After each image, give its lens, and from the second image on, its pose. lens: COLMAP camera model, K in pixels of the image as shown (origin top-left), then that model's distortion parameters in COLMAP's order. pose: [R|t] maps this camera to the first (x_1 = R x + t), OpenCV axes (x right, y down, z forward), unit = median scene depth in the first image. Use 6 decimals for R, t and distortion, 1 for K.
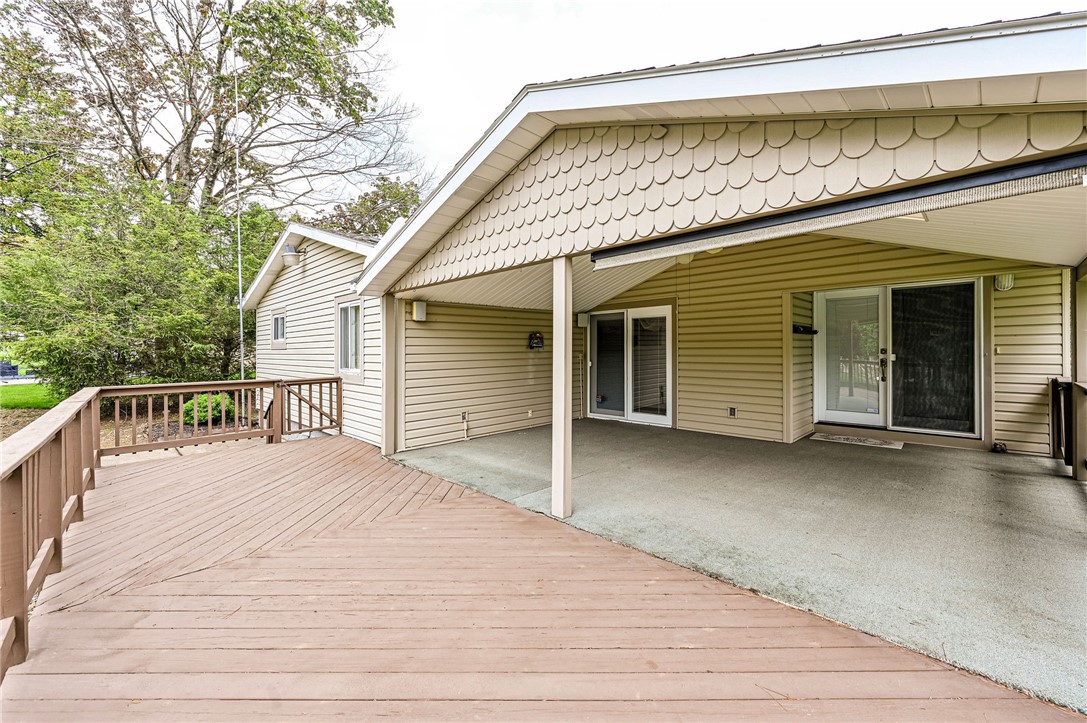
lens RADIAL K [[446.0, 0, 543.0], [0, 446.0, 348.7], [0, 0, 1]] dist [0.000049, 0.000096]
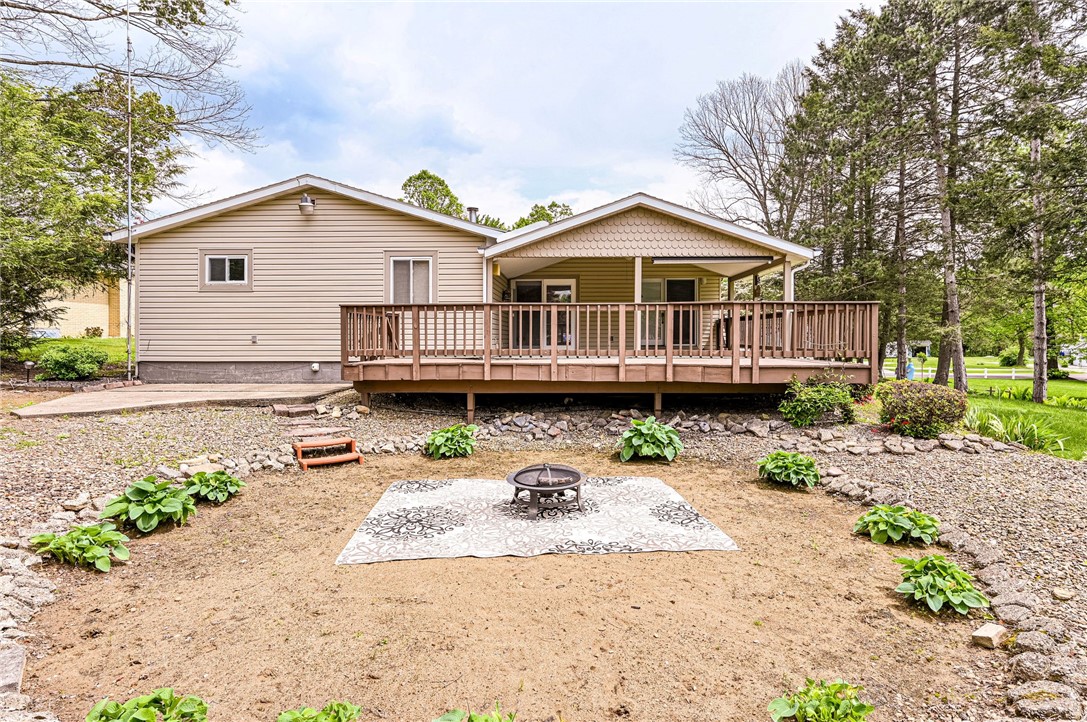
lens RADIAL K [[584.9, 0, 545.4], [0, 584.9, 342.1], [0, 0, 1]] dist [-0.001566, -0.000281]
pose [[0.722487, 0.007986, 0.691338, -1.487287], [-0.009340, 0.999955, -0.001790, 0.164520], [-0.691321, -0.005163, 0.722529, -0.590213]]
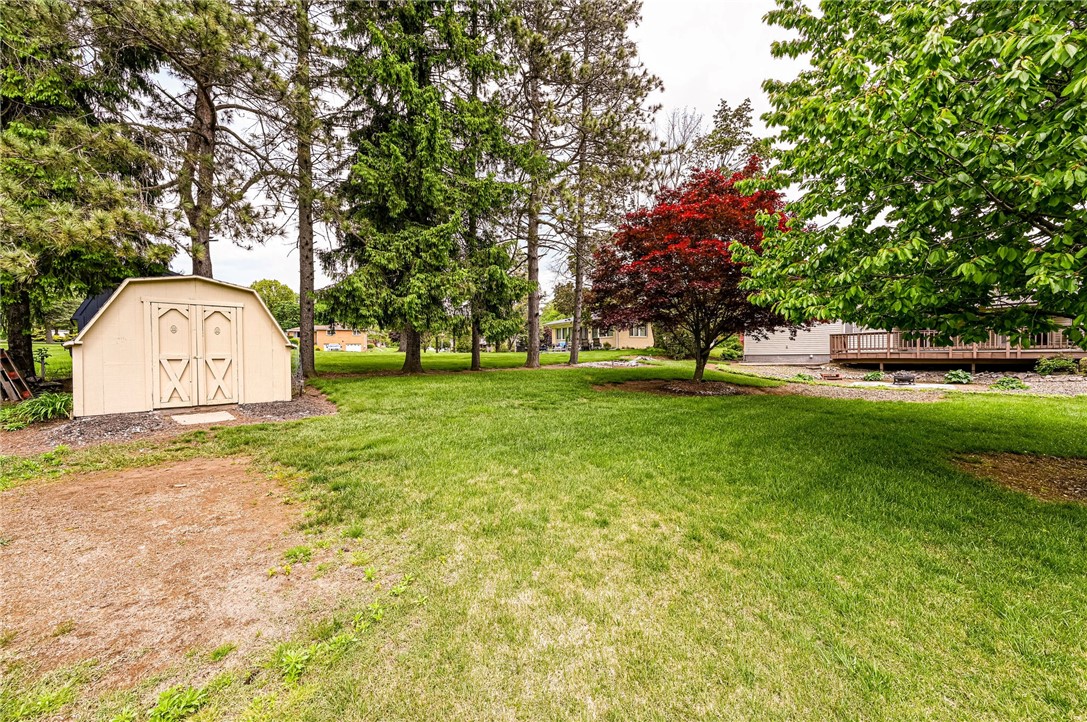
lens RADIAL K [[434.4, 0, 546.1], [0, 434.4, 368.0], [0, 0, 1]] dist [-0.001302, 0.000143]
pose [[0.999546, 0.003437, -0.029937, -2.956379], [-0.002512, 0.999520, 0.030880, 0.236392], [0.030029, -0.030791, 0.999075, -2.636735]]
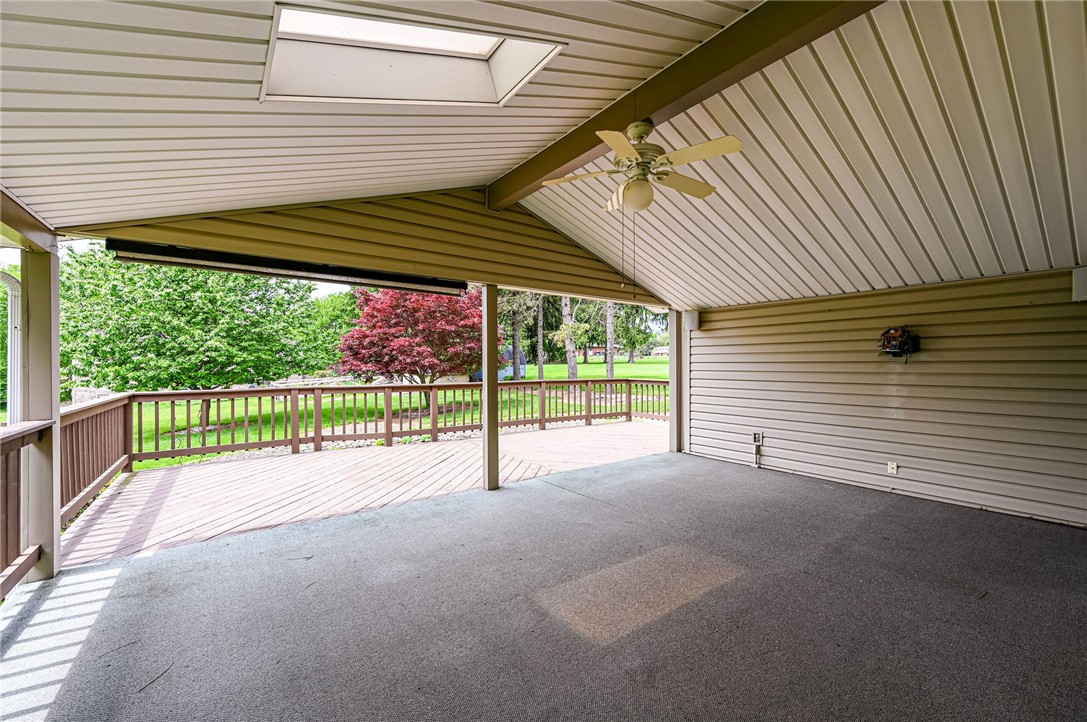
lens RADIAL K [[434.4, 0, 546.1], [0, 434.4, 368.0], [0, 0, 1]] dist [-0.001302, 0.000143]
pose [[-0.146572, 0.013767, -0.989104, 0.679995], [0.003744, 0.999904, 0.013362, 0.007188], [0.989193, -0.001744, -0.146609, 0.734432]]
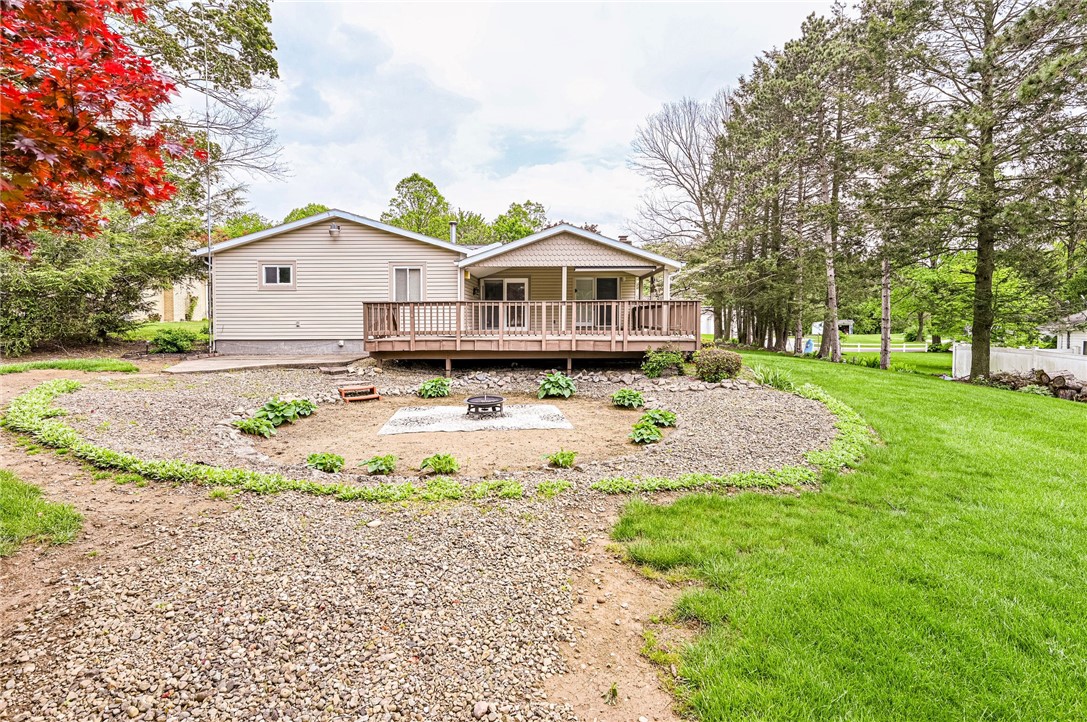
lens RADIAL K [[532.7, 0, 541.4], [0, 532.7, 330.5], [0, 0, 1]] dist [-0.001086, -0.000058]
pose [[0.703524, -0.006223, 0.710645, -1.825956], [-0.005735, 0.999879, 0.014434, 0.148982], [-0.710649, -0.014230, 0.703403, -1.118928]]
